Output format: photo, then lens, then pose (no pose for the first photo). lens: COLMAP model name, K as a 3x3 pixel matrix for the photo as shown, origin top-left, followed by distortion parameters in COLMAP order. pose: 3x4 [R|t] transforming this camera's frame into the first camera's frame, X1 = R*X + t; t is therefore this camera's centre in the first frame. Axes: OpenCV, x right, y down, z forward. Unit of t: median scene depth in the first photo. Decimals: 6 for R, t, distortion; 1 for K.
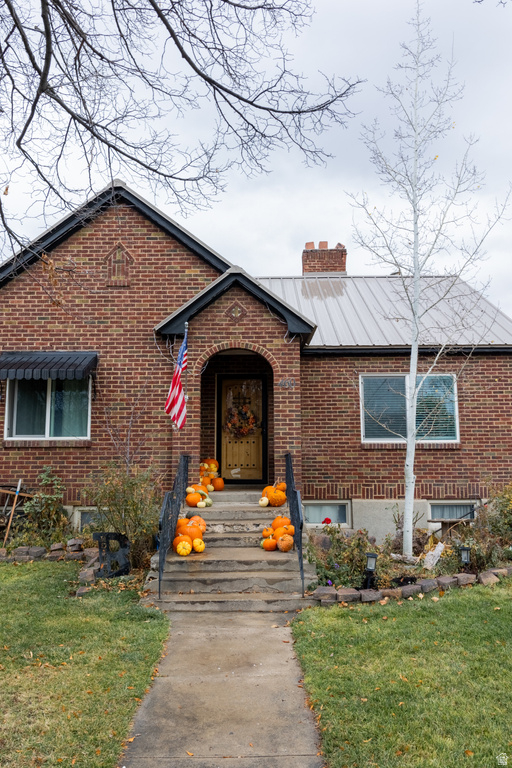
lens RADIAL K [[612.8, 0, 256.0], [0, 612.8, 384.0], [0, 0, 1]] dist [0.023154, -0.072425]
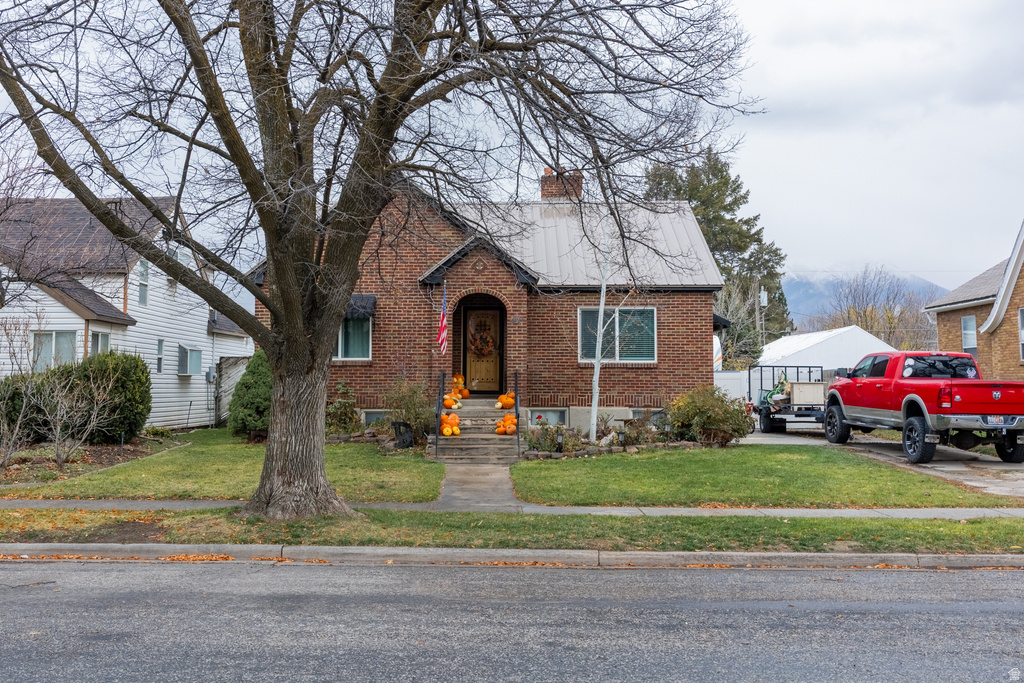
lens RADIAL K [[817.0, 0, 512.0], [0, 817.0, 341.5], [0, 0, 1]] dist [0.023154, -0.072425]
pose [[0.999819, 0.008678, 0.016958, 0.008931], [-0.010180, 0.995838, 0.090568, -0.109386], [-0.016102, -0.090724, 0.995746, -0.747004]]
